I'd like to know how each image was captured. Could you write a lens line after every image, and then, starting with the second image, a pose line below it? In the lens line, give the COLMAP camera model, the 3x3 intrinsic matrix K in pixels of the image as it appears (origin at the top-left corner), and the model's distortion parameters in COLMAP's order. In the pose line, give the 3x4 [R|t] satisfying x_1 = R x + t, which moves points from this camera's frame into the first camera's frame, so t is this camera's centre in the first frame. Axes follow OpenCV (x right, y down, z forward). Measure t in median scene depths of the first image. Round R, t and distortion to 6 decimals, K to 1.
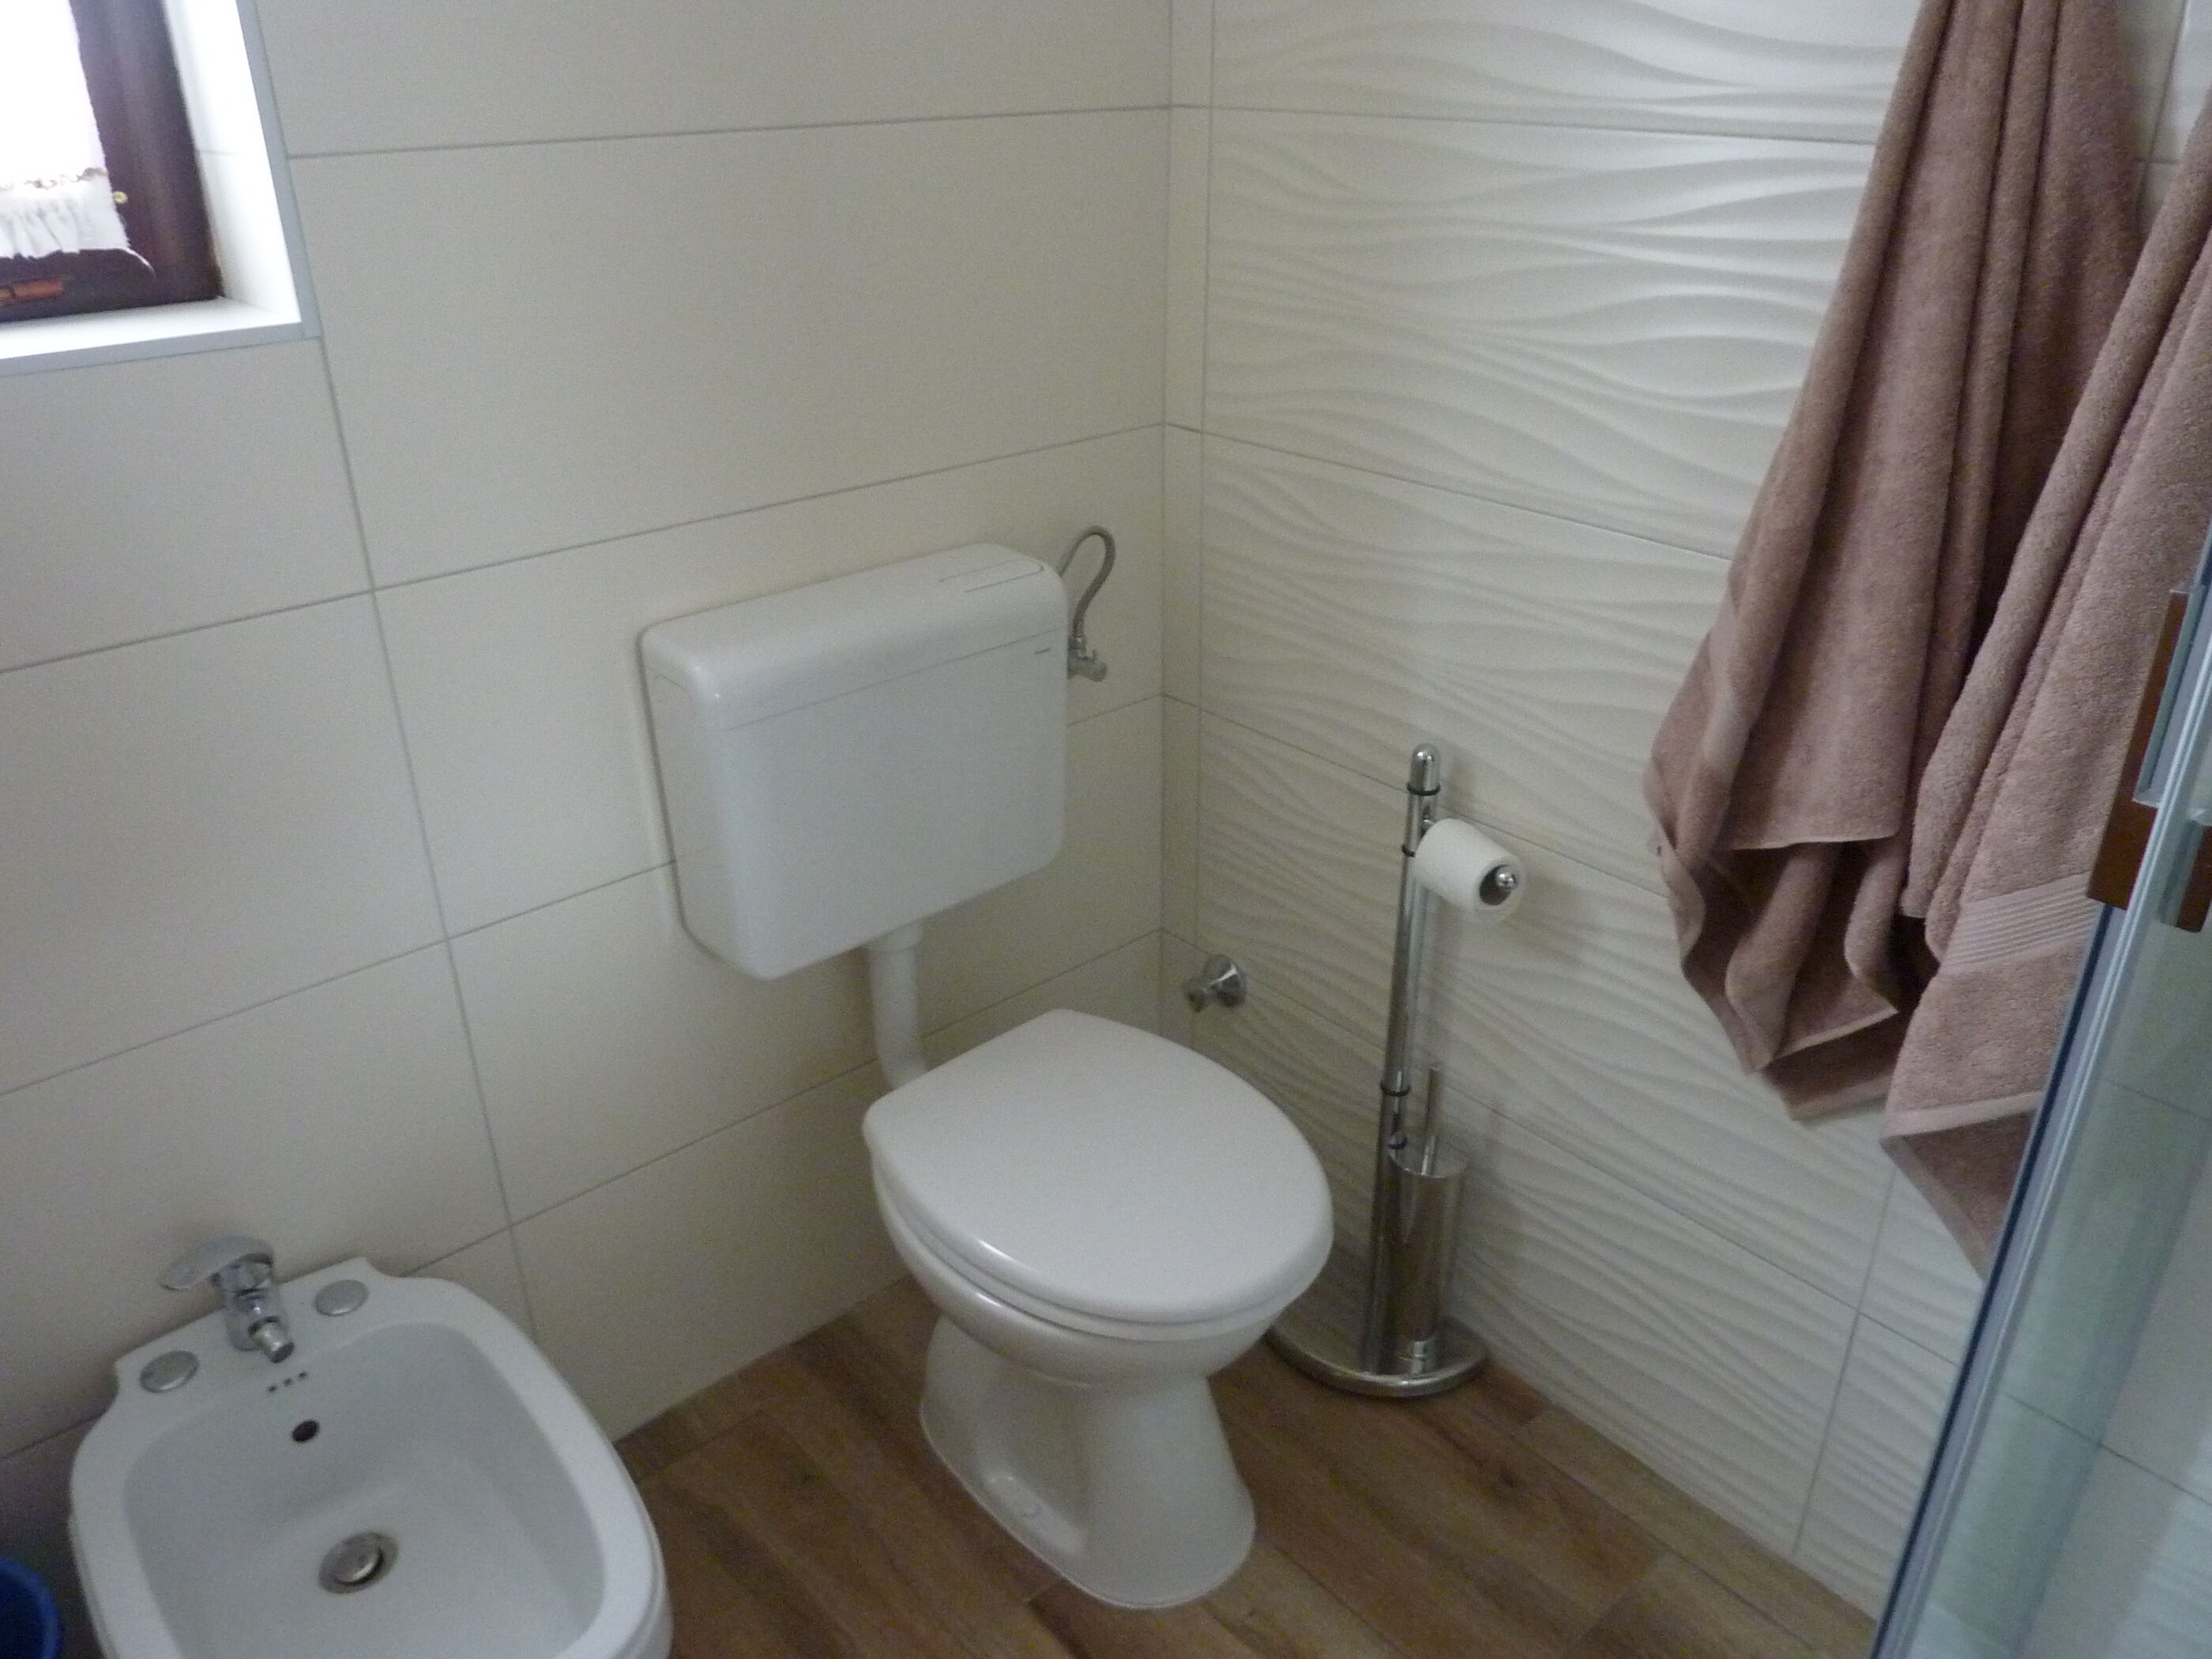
lens RADIAL K [[1643.0, 0, 1112.9], [0, 1643.0, 833.8], [0, 0, 1]] dist [-0.023500, -0.010846]
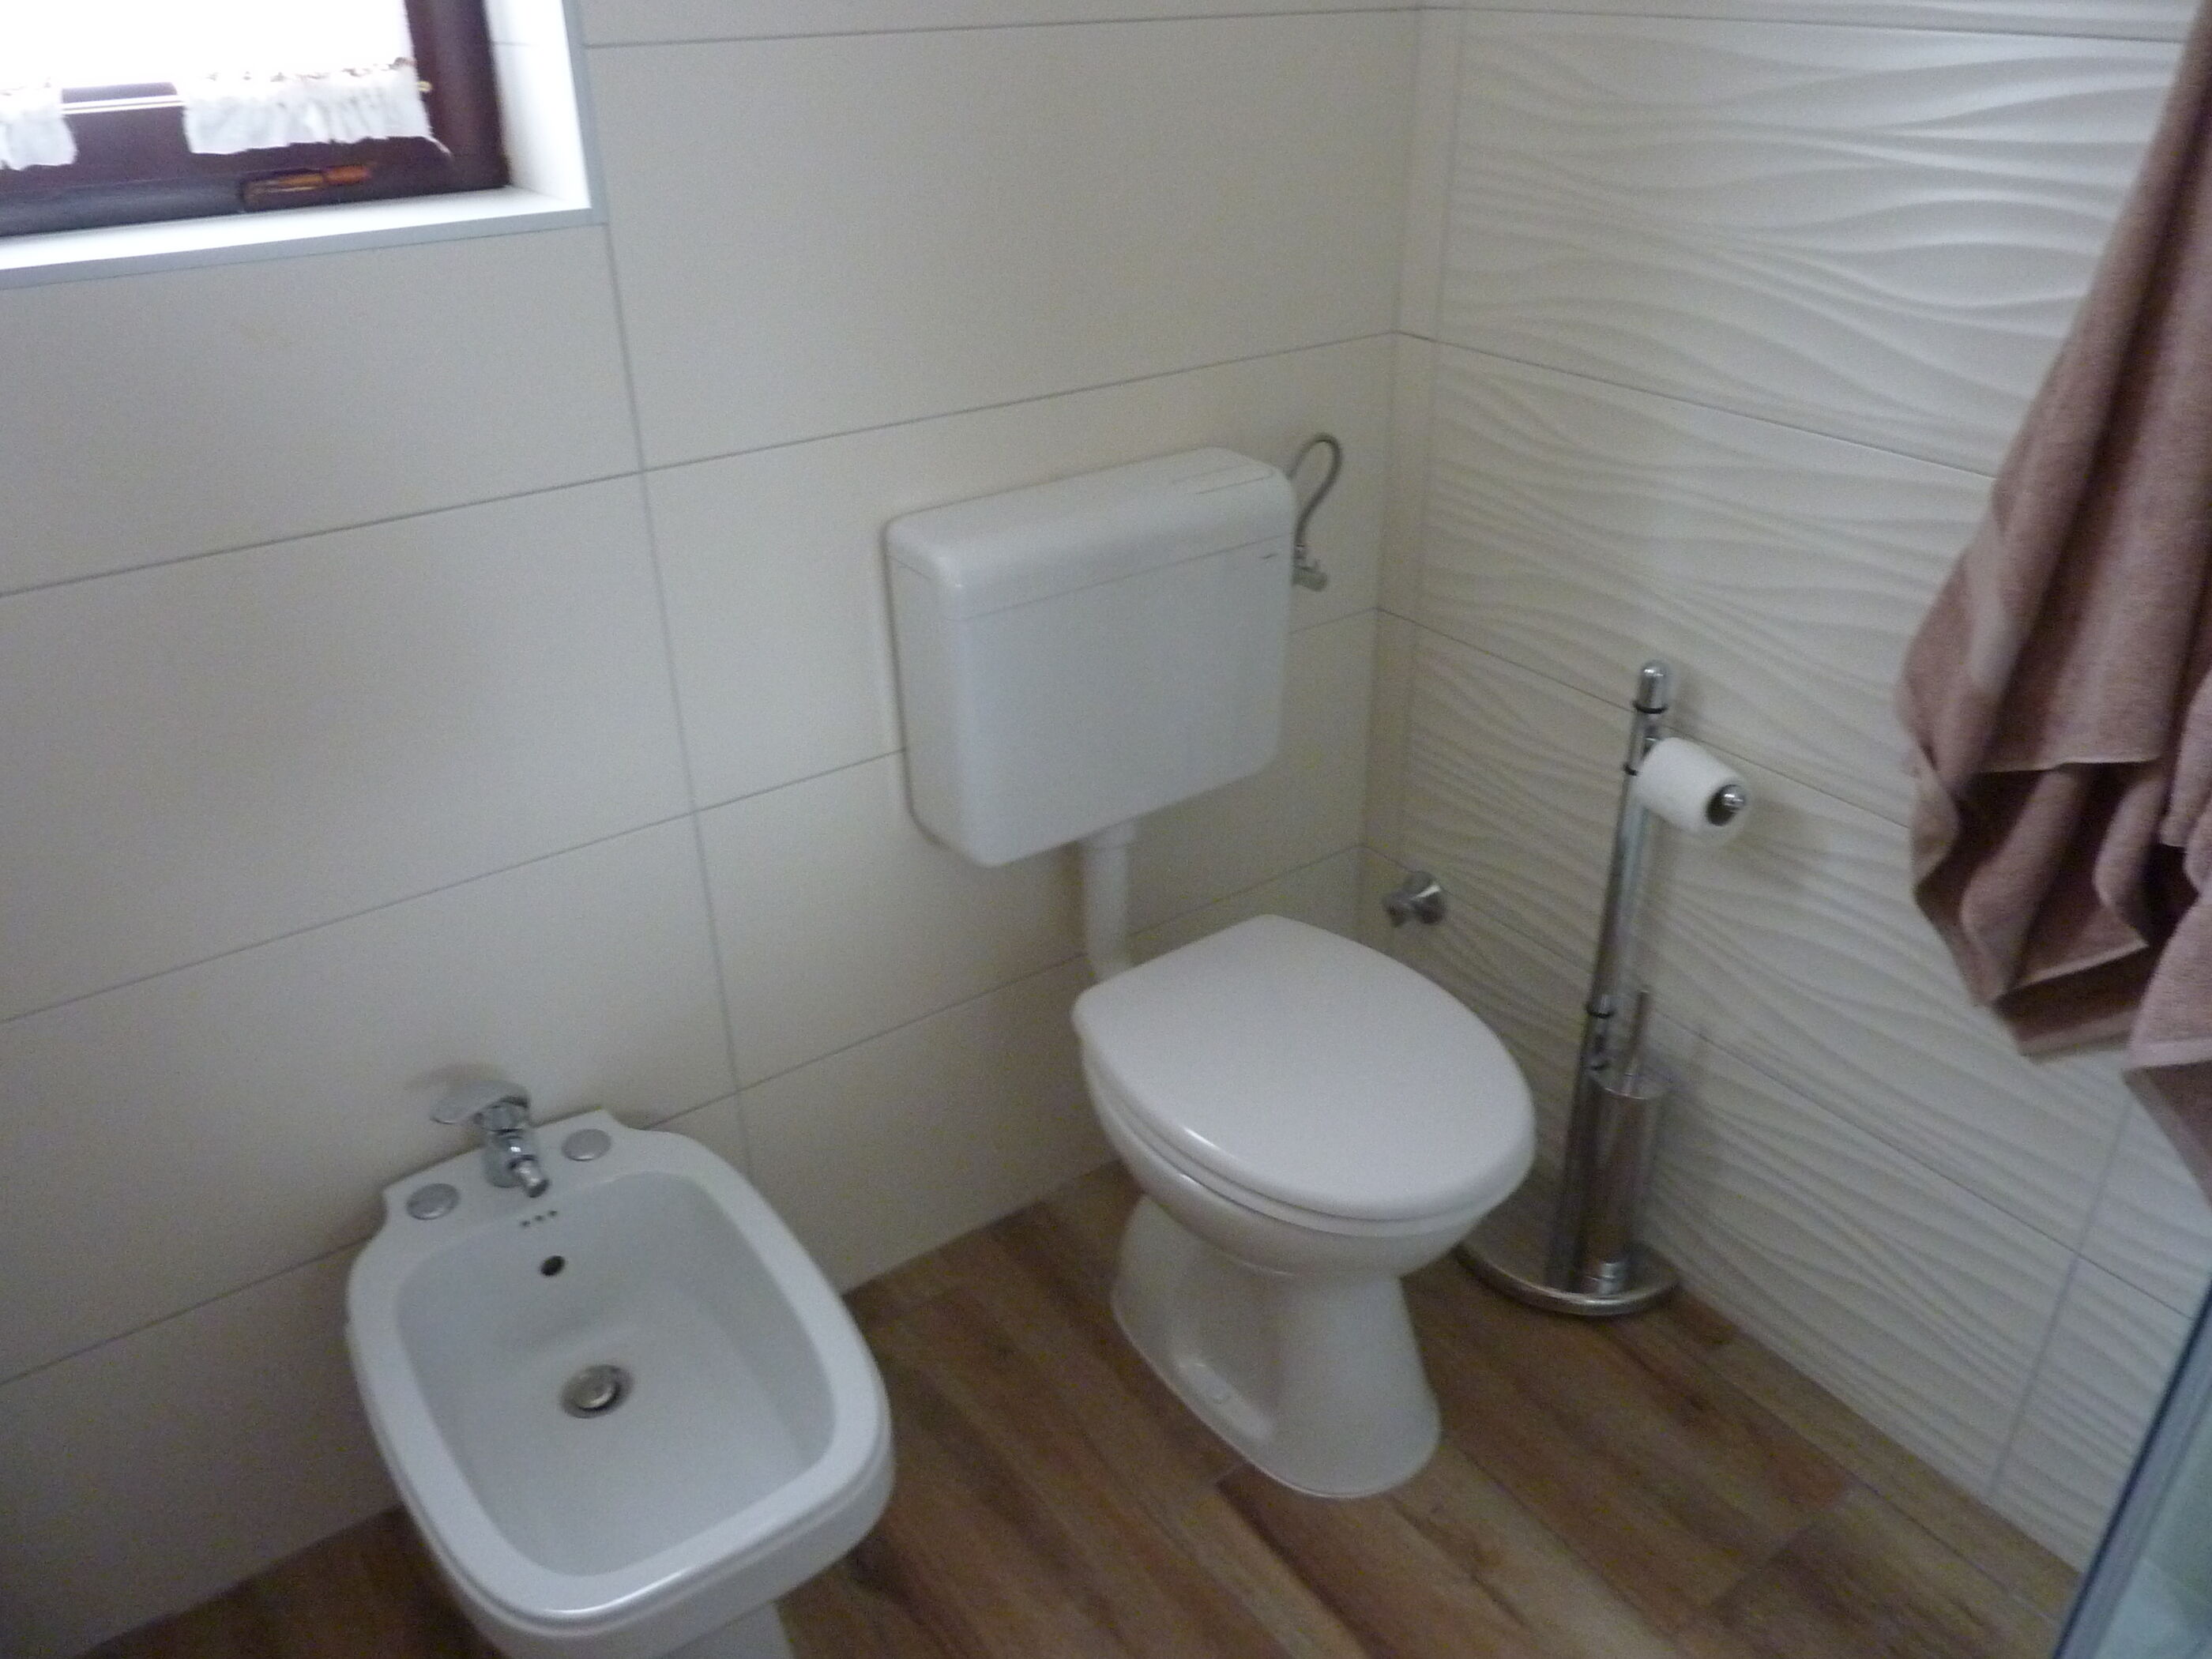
lens RADIAL K [[1643.0, 0, 1113.0], [0, 1643.0, 831.1], [0, 0, 1]] dist [-0.023500, -0.010846]
pose [[0.994716, 0.043886, -0.092808, -0.040985], [-0.040456, 0.998438, 0.038521, 0.024509], [0.094354, -0.034563, 0.994939, -0.019201]]
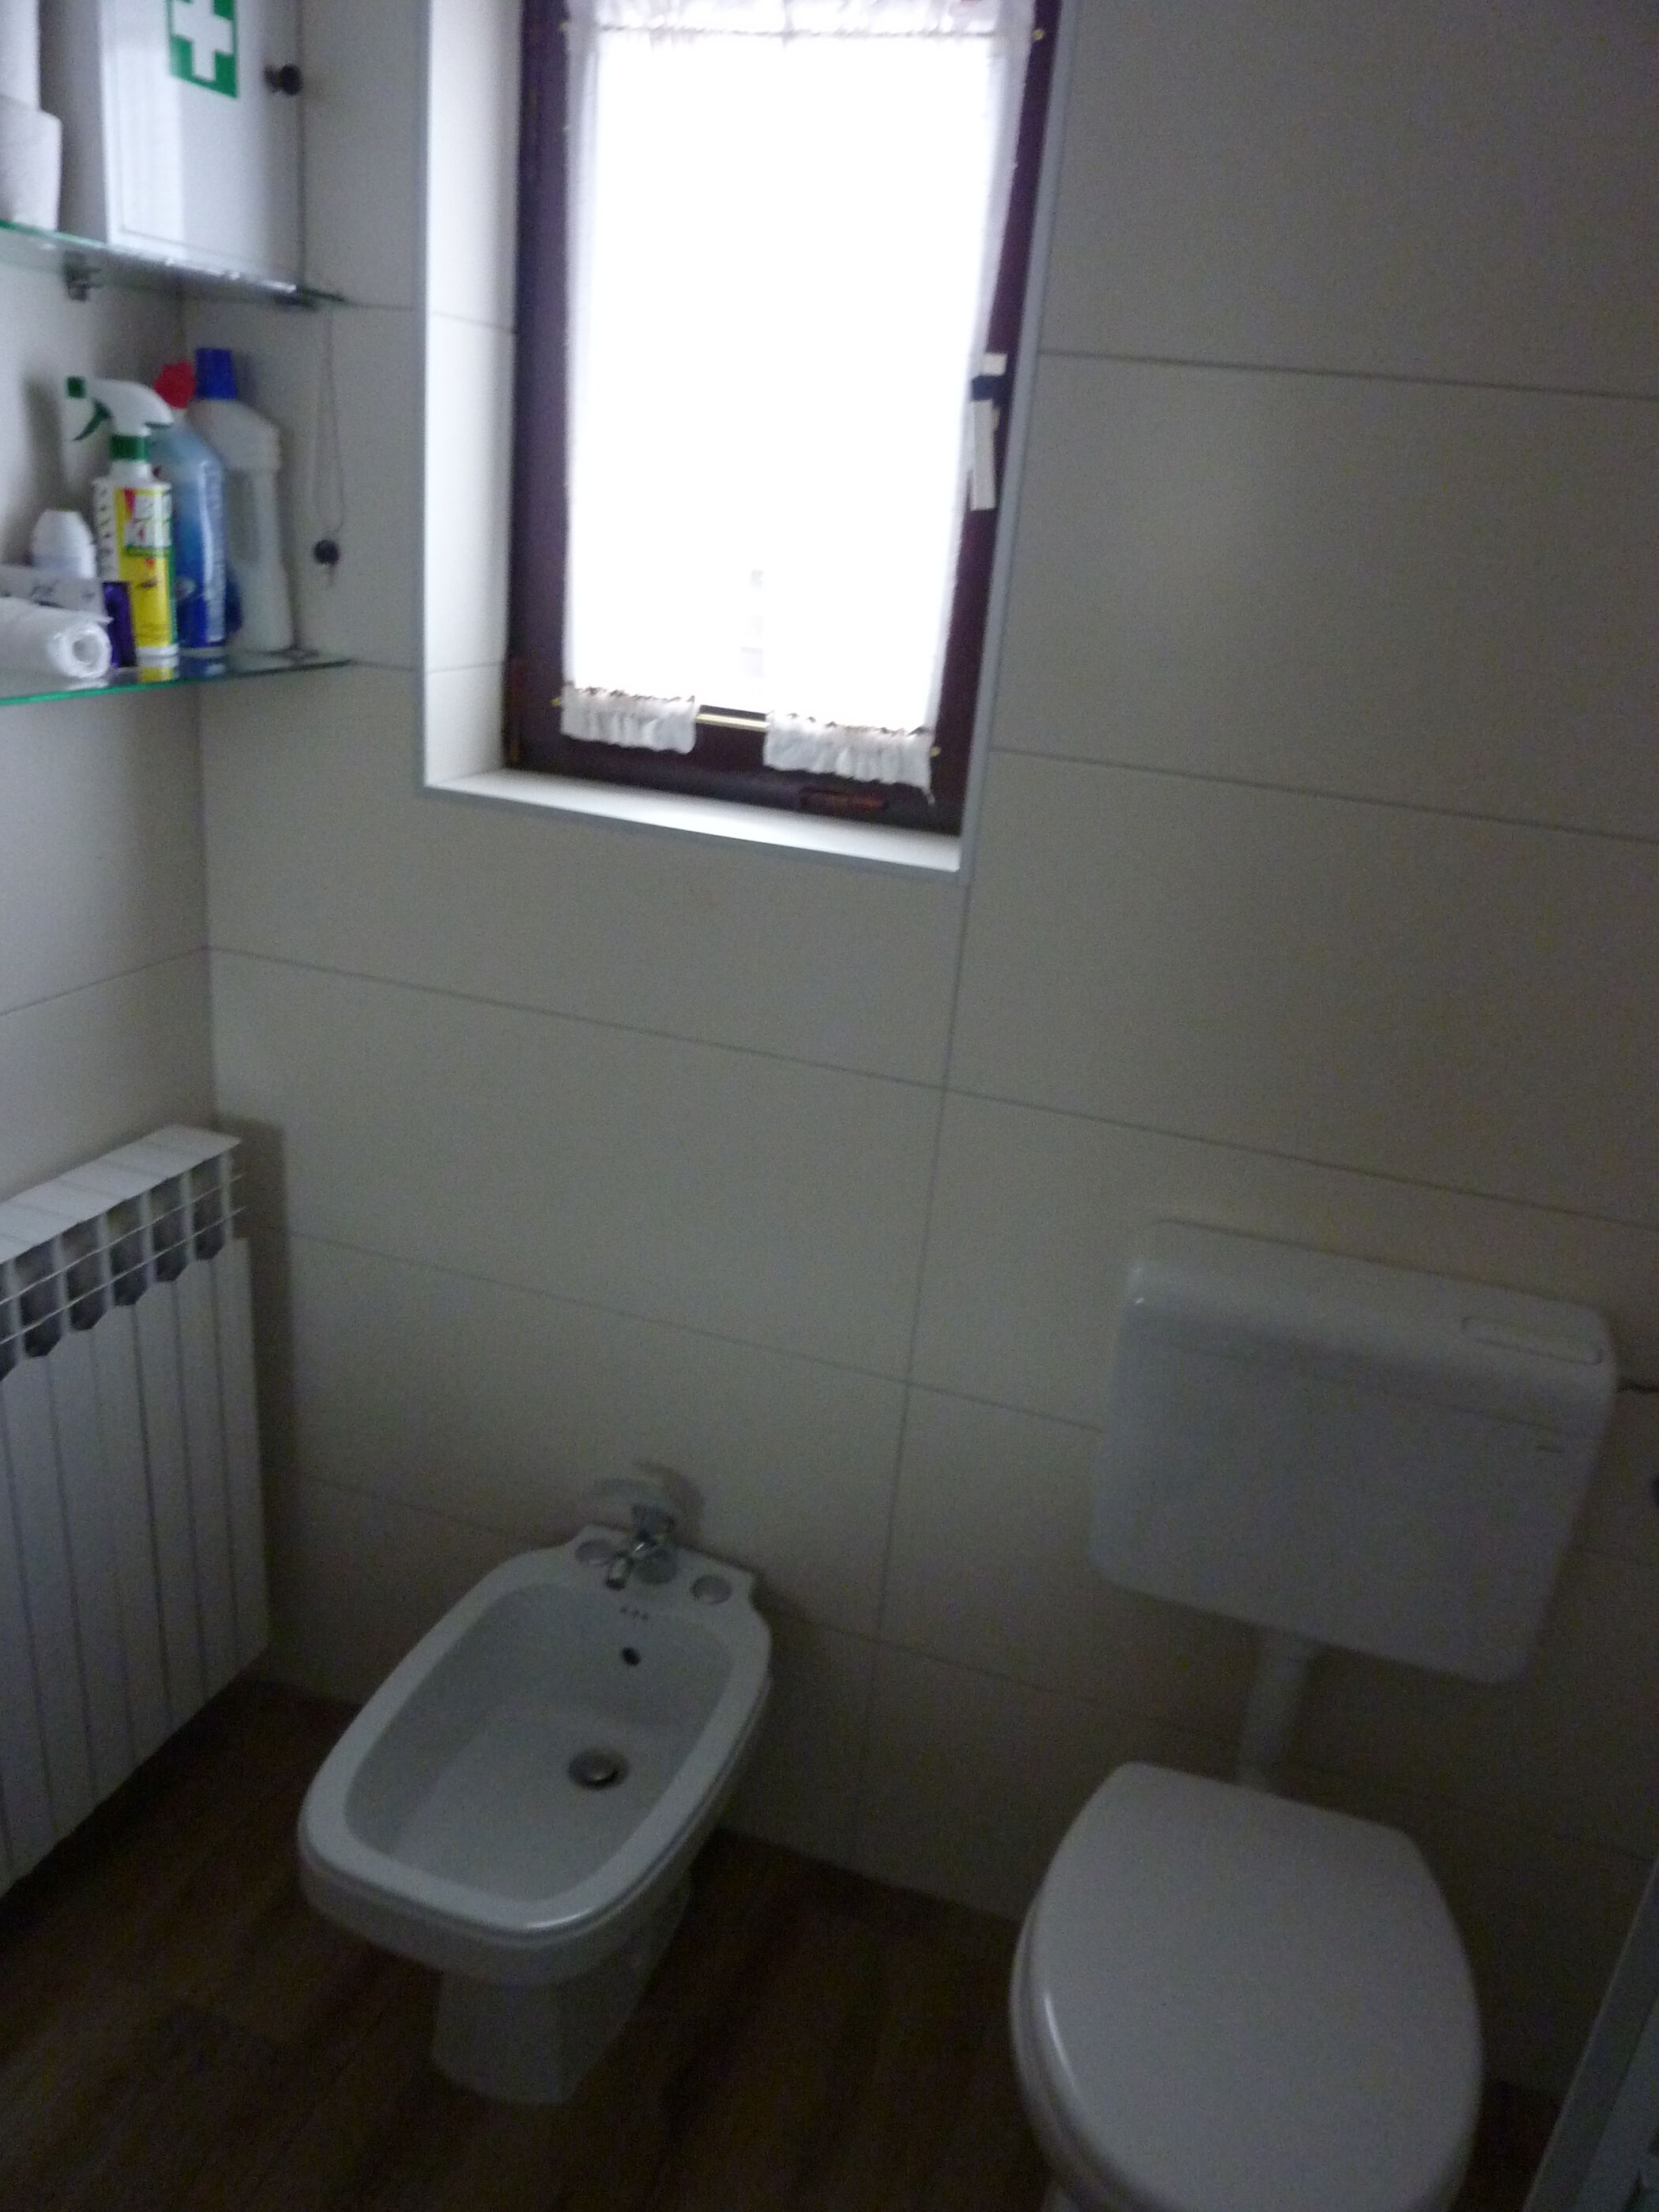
lens RADIAL K [[1643.0, 0, 823.8], [0, 1643.0, 1121.6], [0, 0, 1]] dist [-0.023500, -0.010846]
pose [[0.495795, 0.358269, -0.791094, 0.401078], [-0.468358, 0.877416, 0.103832, -0.184460], [0.731319, 0.319036, 0.602817, 0.188893]]
